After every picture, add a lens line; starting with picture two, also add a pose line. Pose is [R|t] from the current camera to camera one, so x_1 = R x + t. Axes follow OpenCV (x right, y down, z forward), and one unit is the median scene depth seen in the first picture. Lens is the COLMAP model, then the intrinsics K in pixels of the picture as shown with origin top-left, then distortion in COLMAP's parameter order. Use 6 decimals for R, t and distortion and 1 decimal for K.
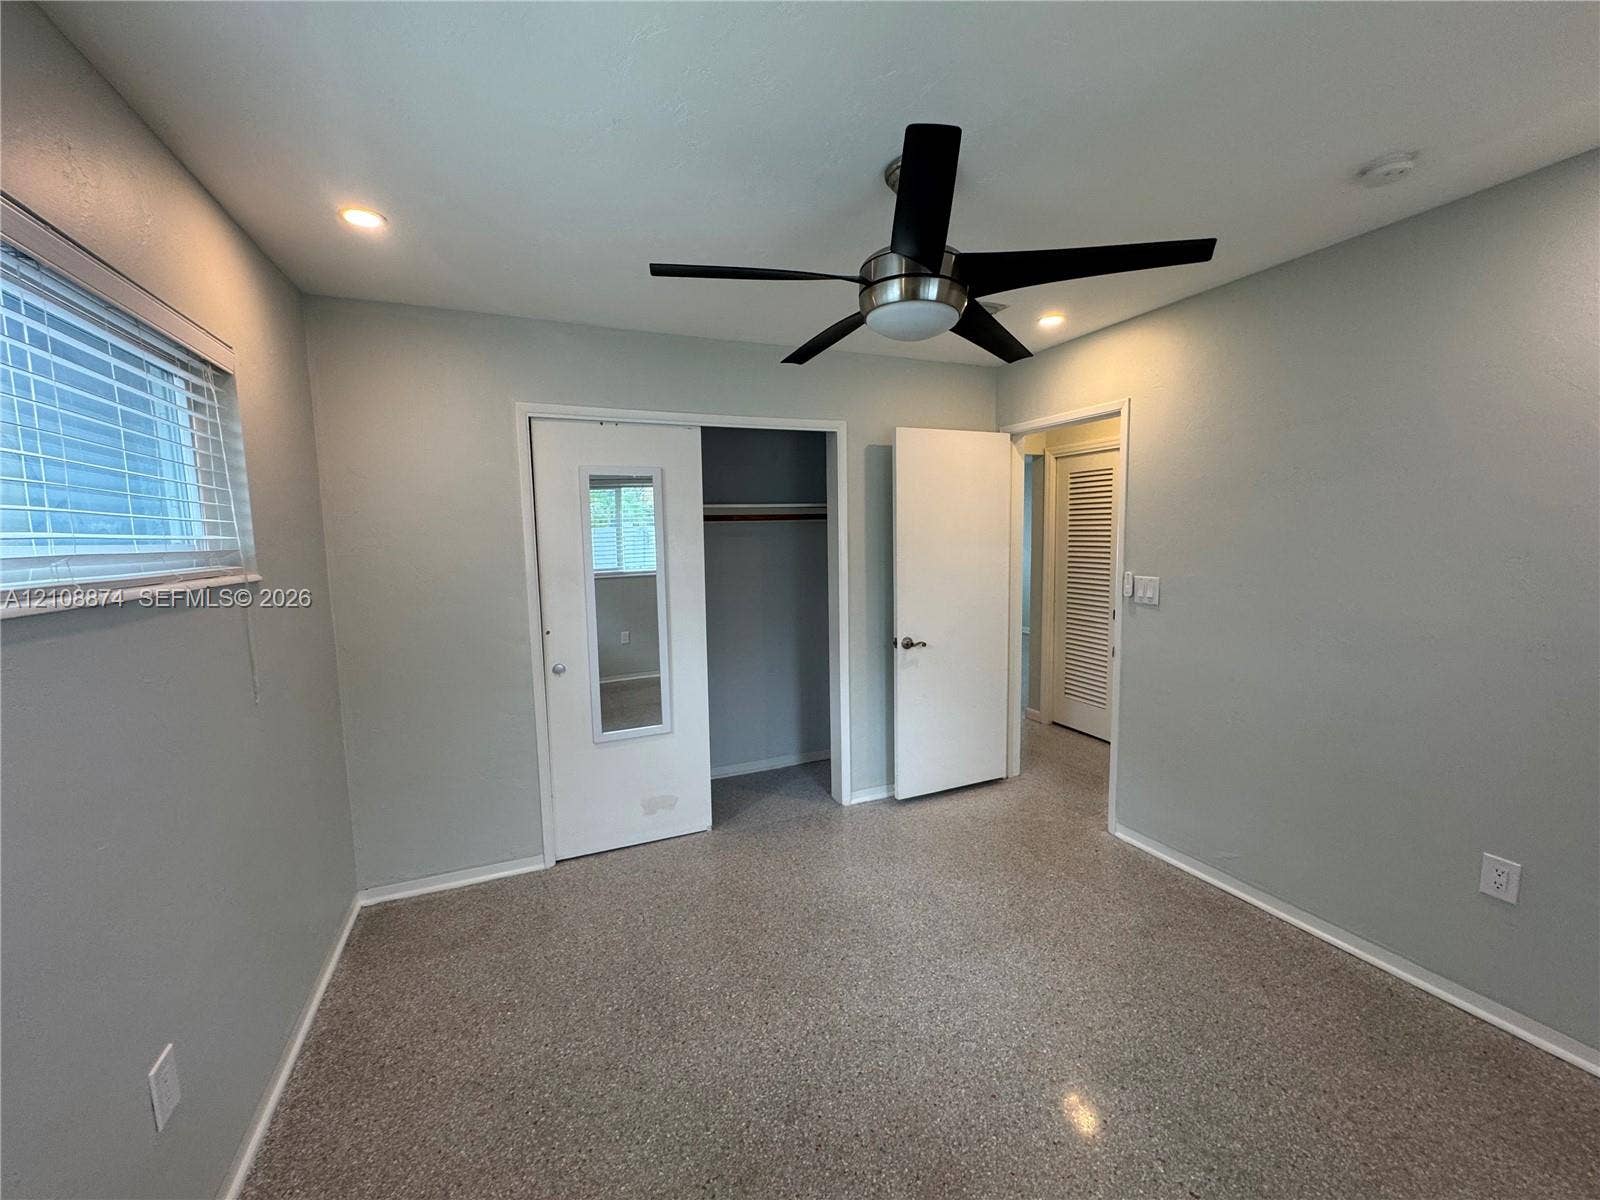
lens RADIAL K [[642.7, 0, 800.2], [0, 642.7, 599.9], [0, 0, 1]] dist [-0.004237, 0.001221]
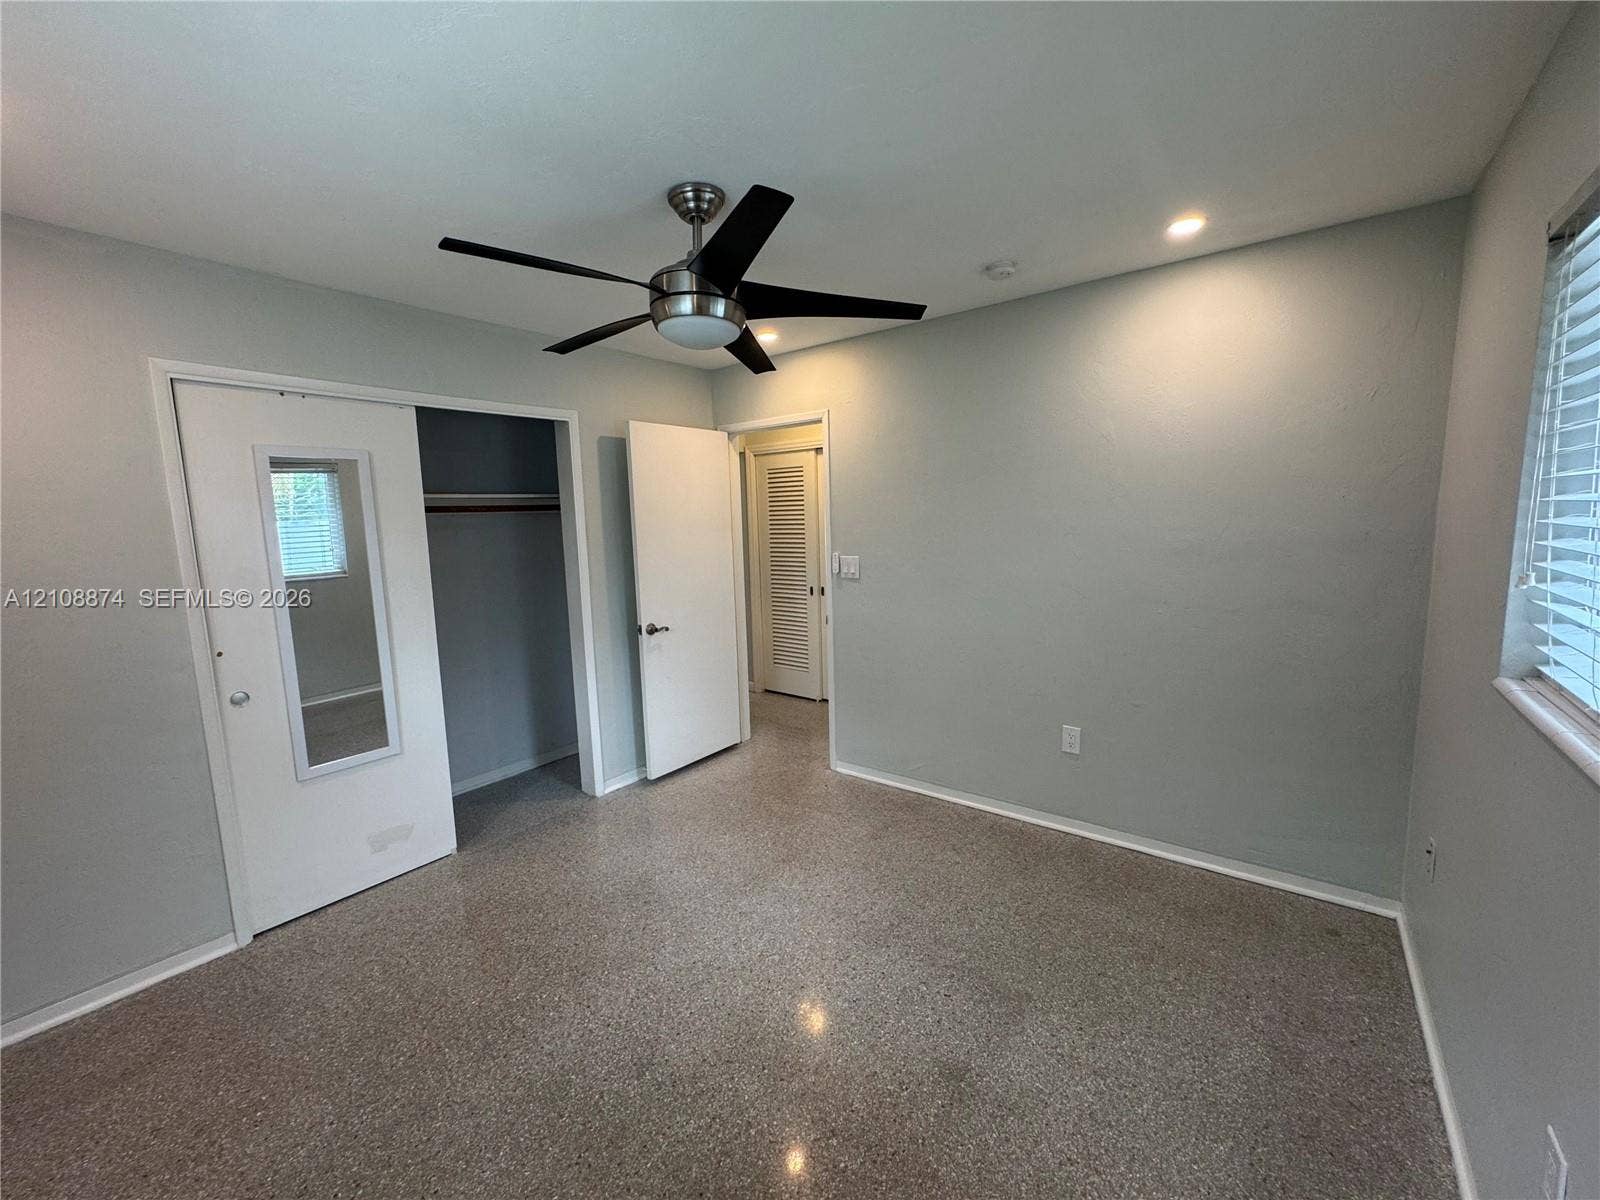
lens RADIAL K [[642.7, 0, 801.2], [0, 642.7, 600.2], [0, 0, 1]] dist [-0.004237, 0.001221]
pose [[0.875727, -0.068904, 0.477864, -0.133547], [0.062111, 0.997618, 0.030023, 0.005014], [-0.478795, 0.003389, 0.877920, -0.037743]]
